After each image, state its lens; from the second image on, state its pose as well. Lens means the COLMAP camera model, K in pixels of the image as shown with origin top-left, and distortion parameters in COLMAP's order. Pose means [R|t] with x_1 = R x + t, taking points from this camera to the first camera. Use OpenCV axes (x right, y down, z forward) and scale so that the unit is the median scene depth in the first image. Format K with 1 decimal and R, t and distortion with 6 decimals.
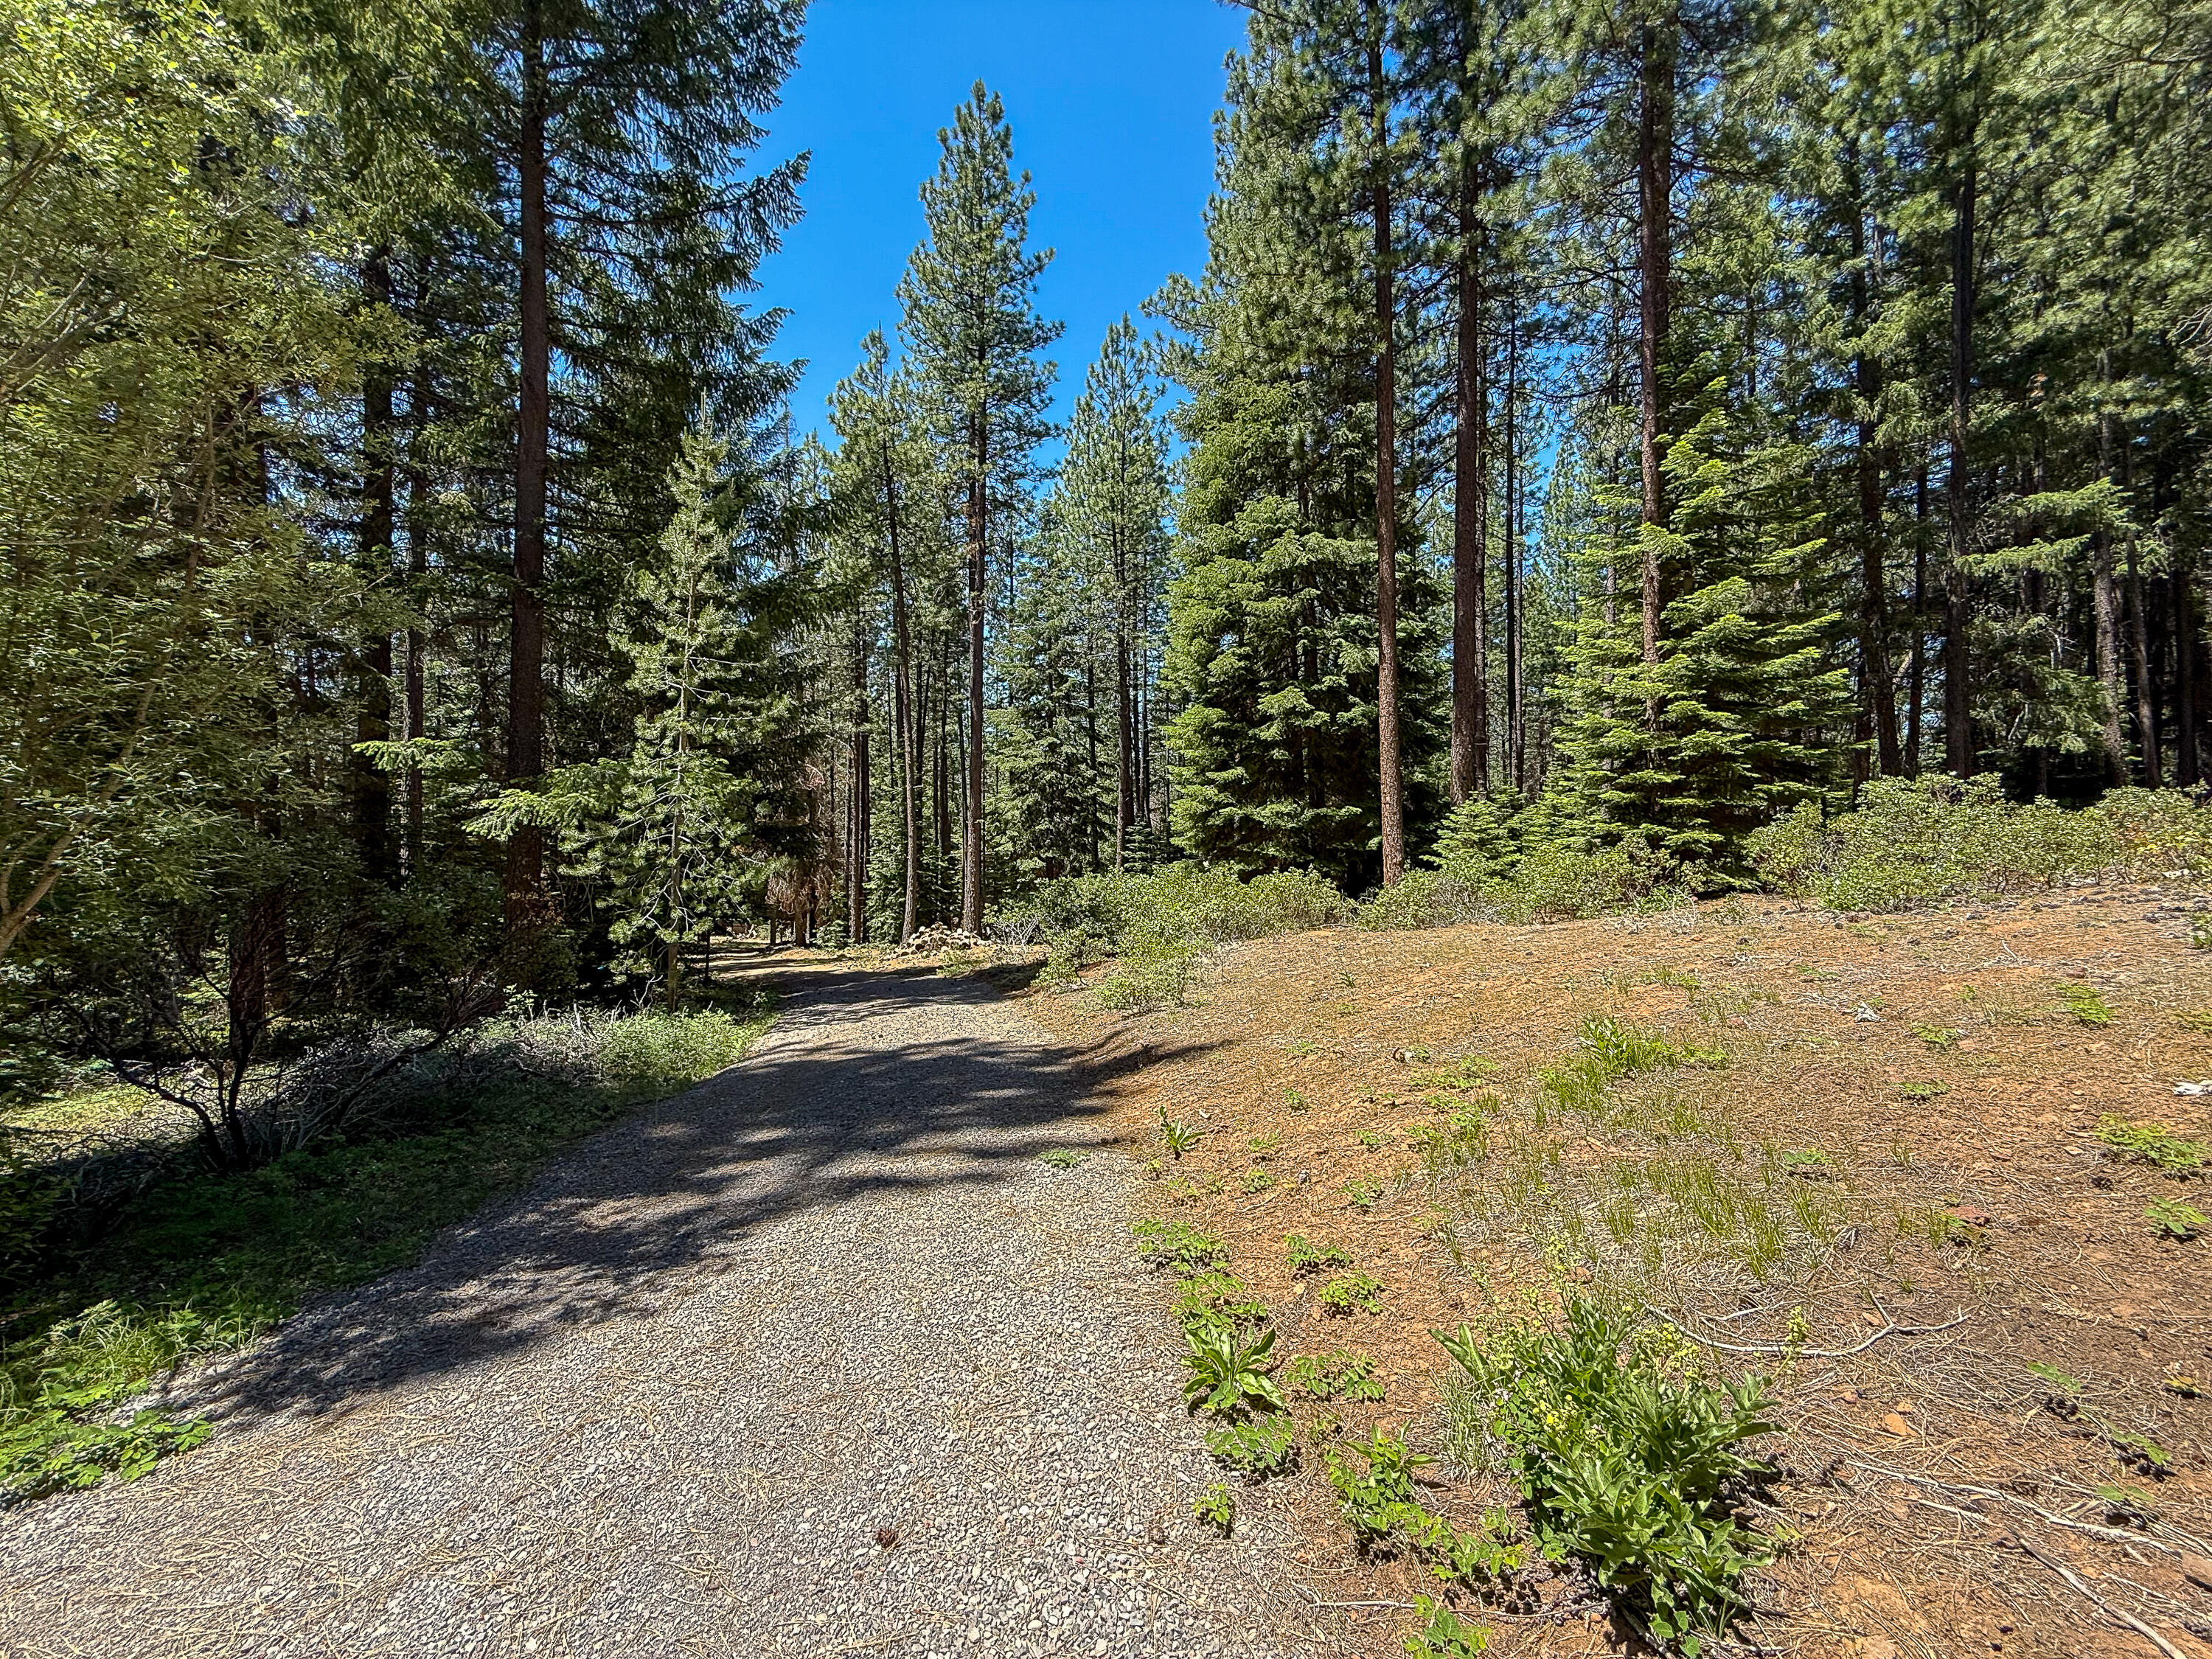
lens RADIAL K [[880.7, 0, 1096.4], [0, 880.7, 828.4], [0, 0, 1]] dist [-0.000053, -0.000020]
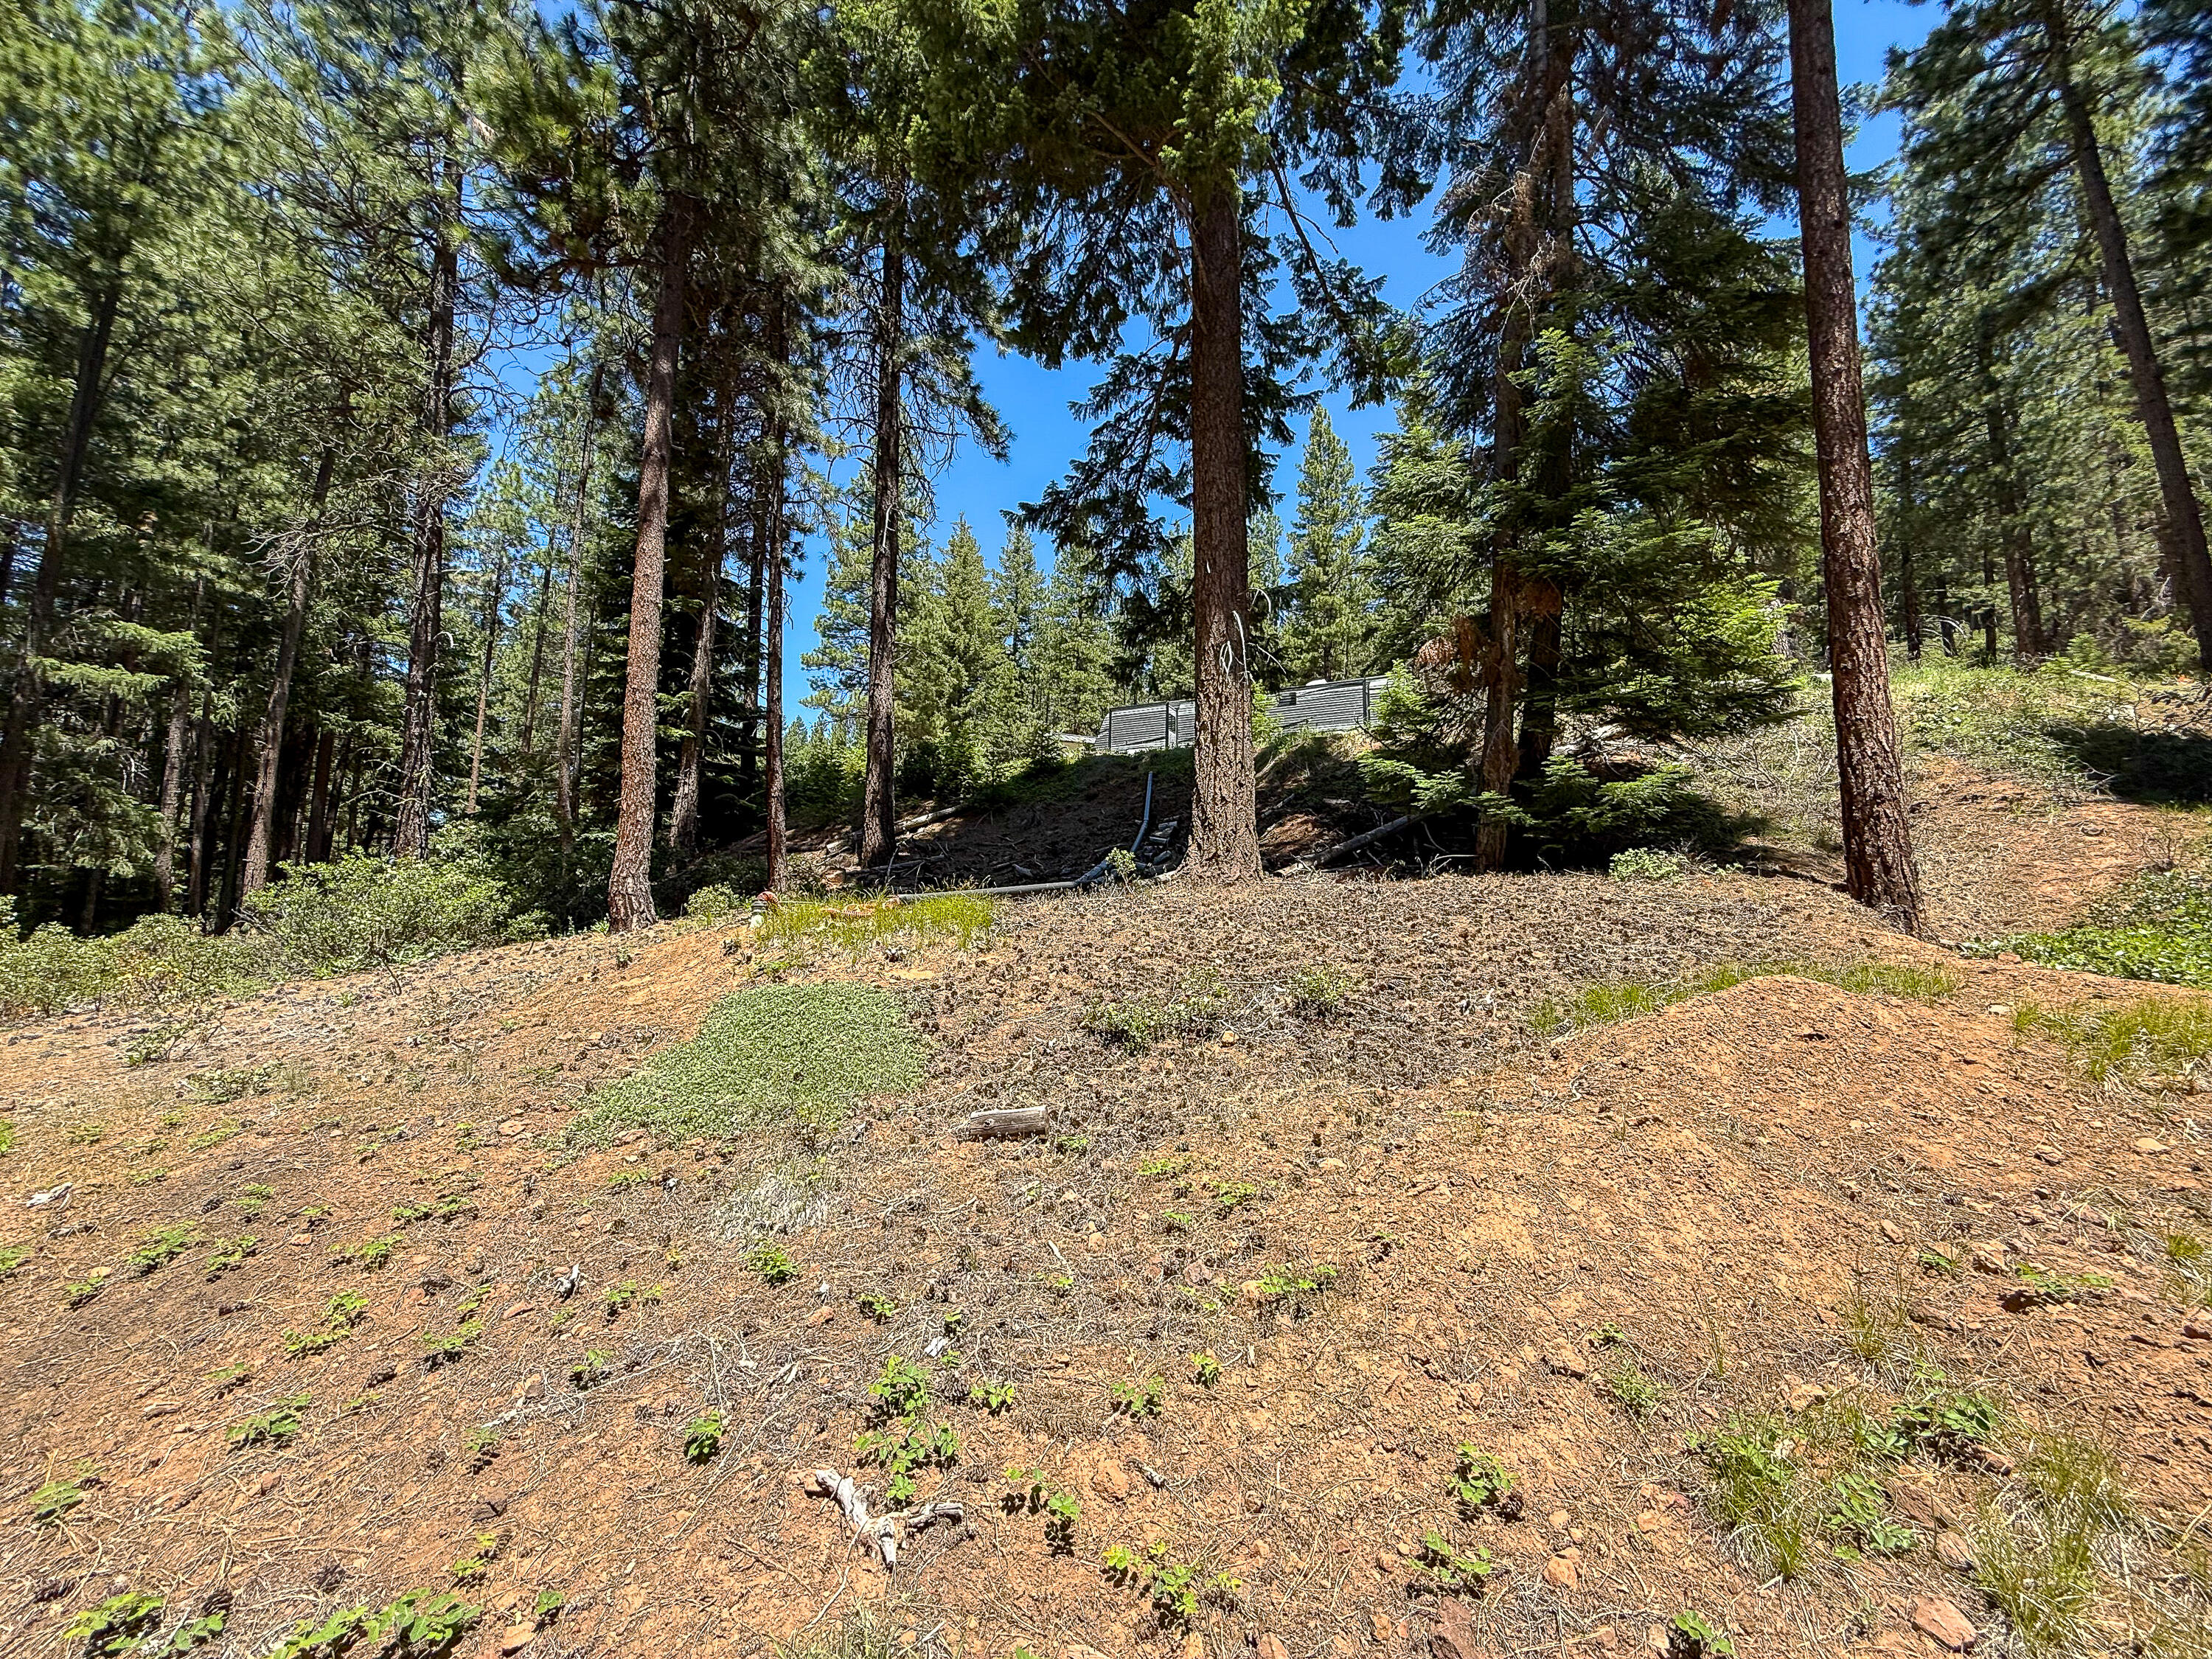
lens RADIAL K [[880.7, 0, 1096.4], [0, 880.7, 828.4], [0, 0, 1]] dist [-0.000053, -0.000020]
pose [[-0.091873, 0.139872, 0.985898, -0.012961], [-0.005813, 0.989993, -0.140995, -0.004200], [-0.995754, -0.018685, -0.090141, -0.036019]]
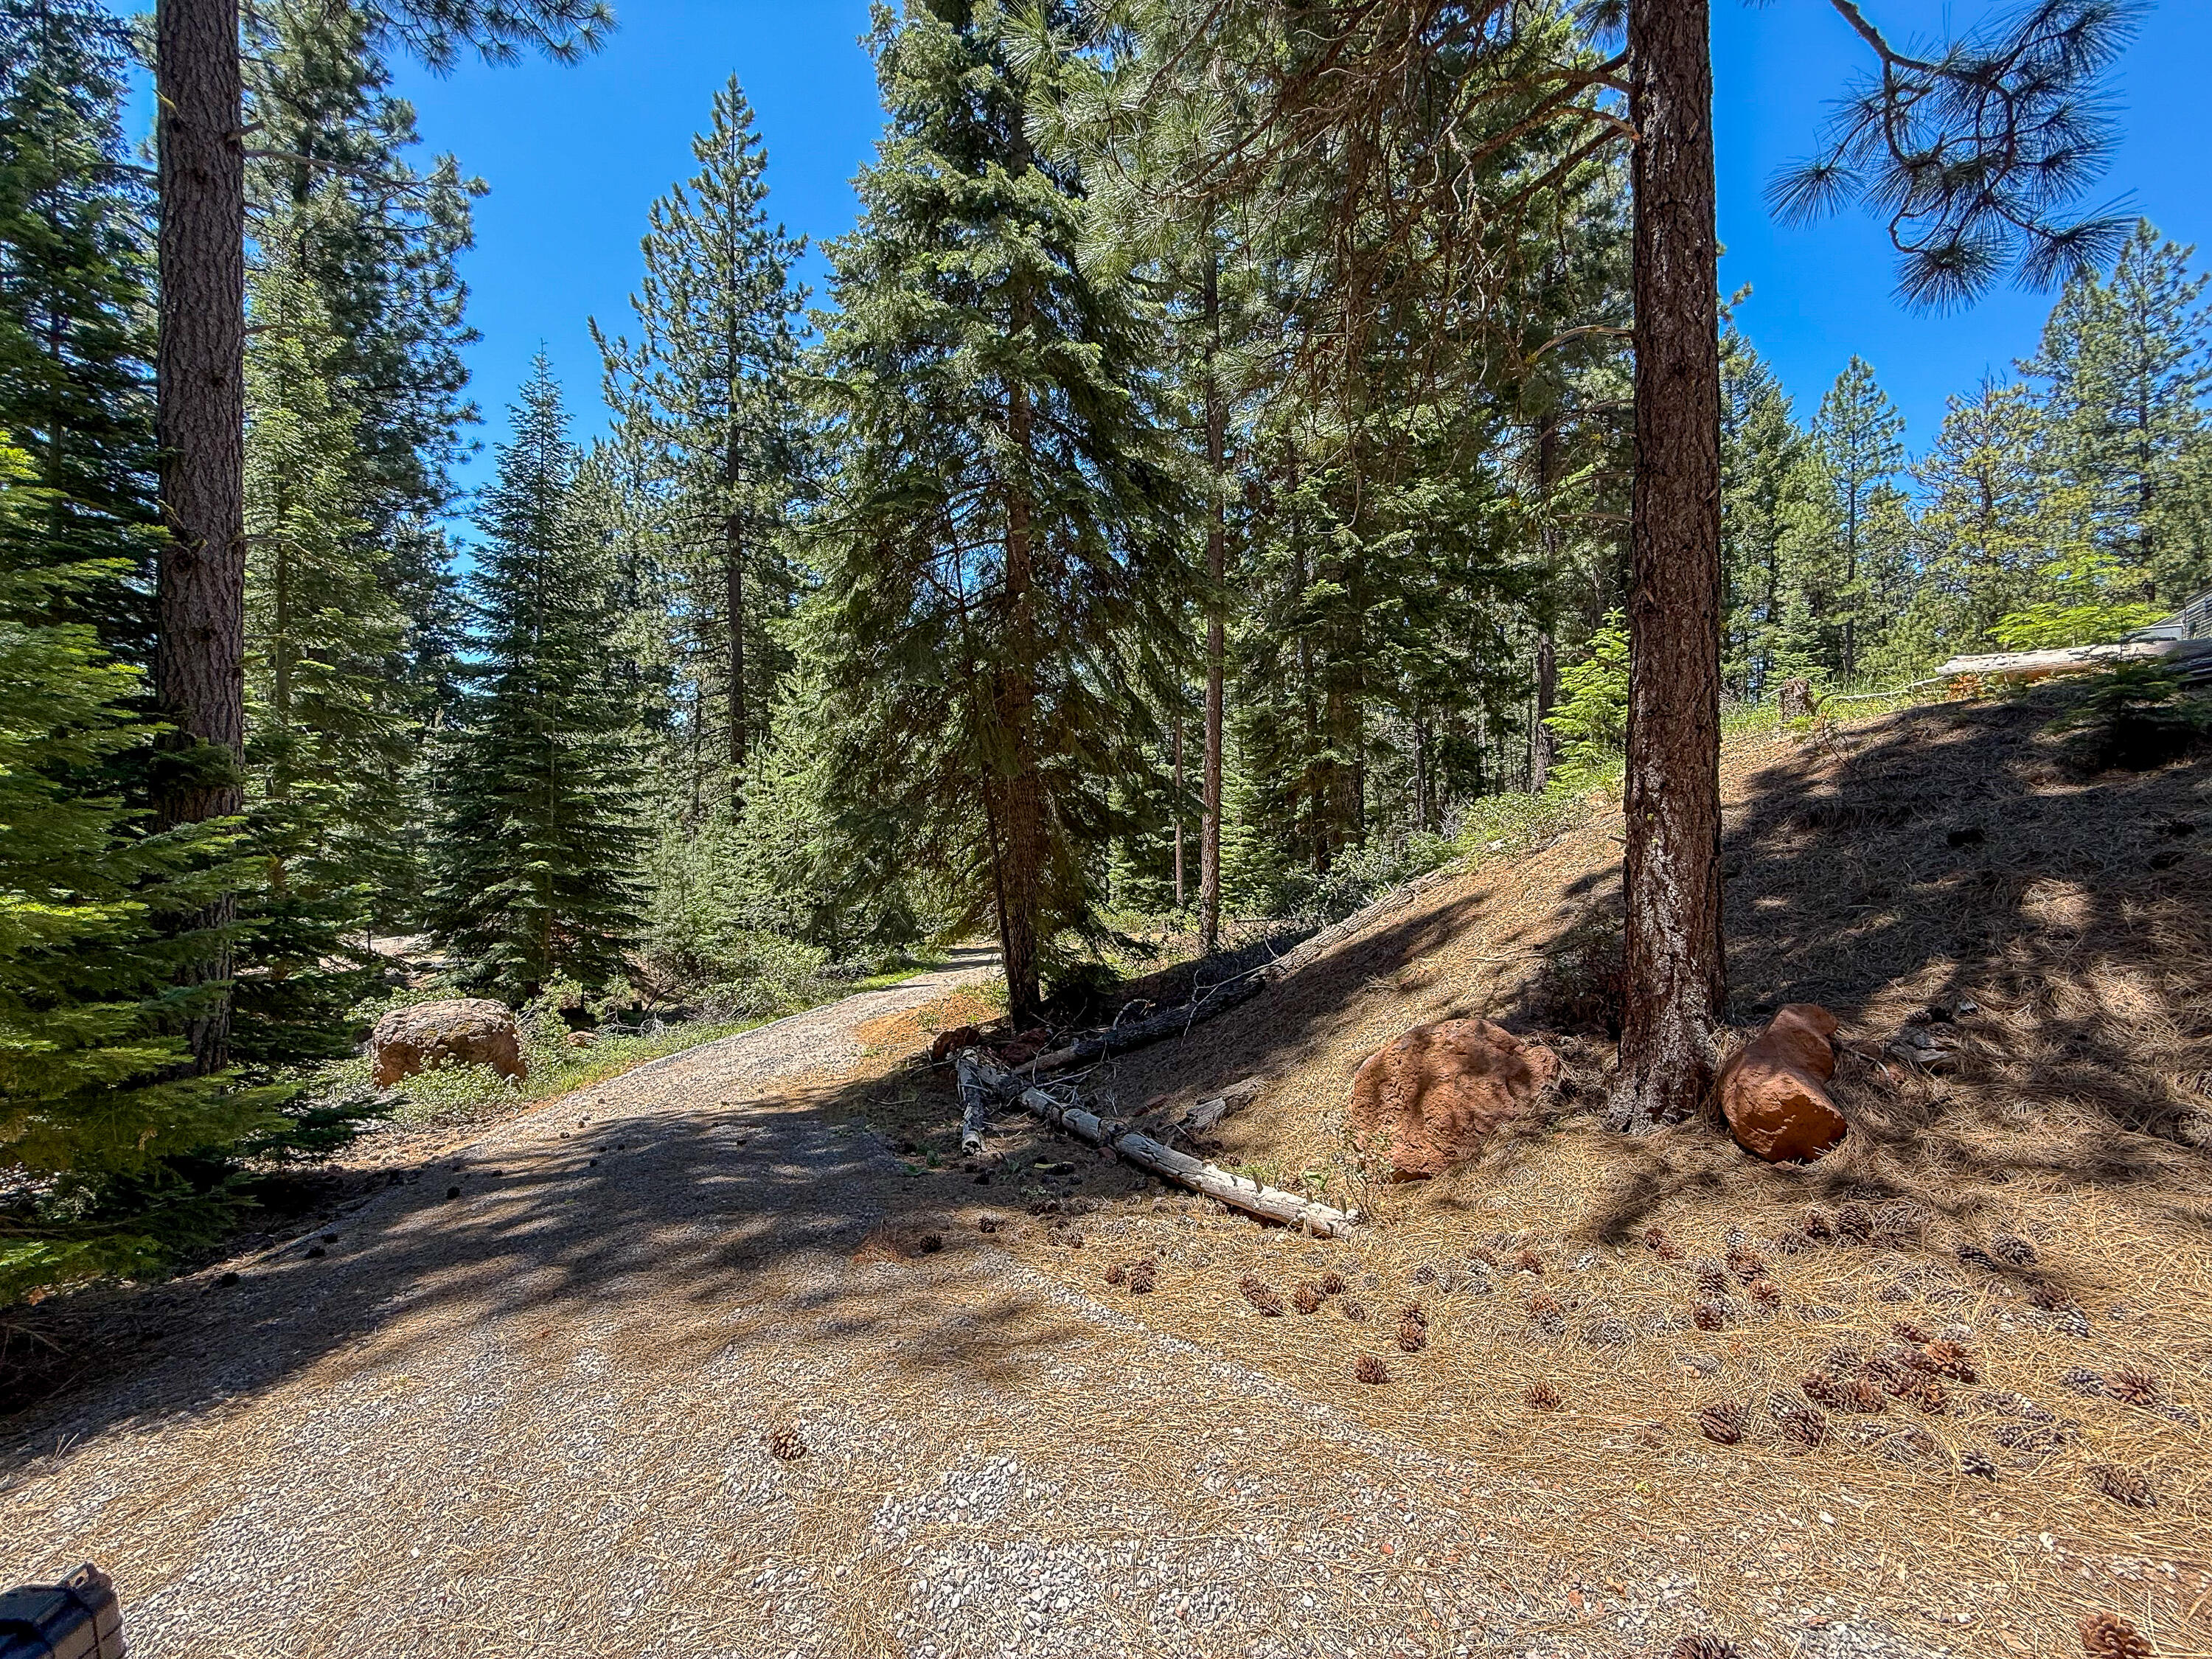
lens RADIAL K [[880.7, 0, 1096.4], [0, 880.7, 828.4], [0, 0, 1]] dist [-0.000053, -0.000020]
pose [[0.995607, 0.010921, -0.092994, 0.311016], [-0.010642, 0.999937, 0.003497, -0.181421], [0.093026, -0.002492, 0.995661, -1.455253]]
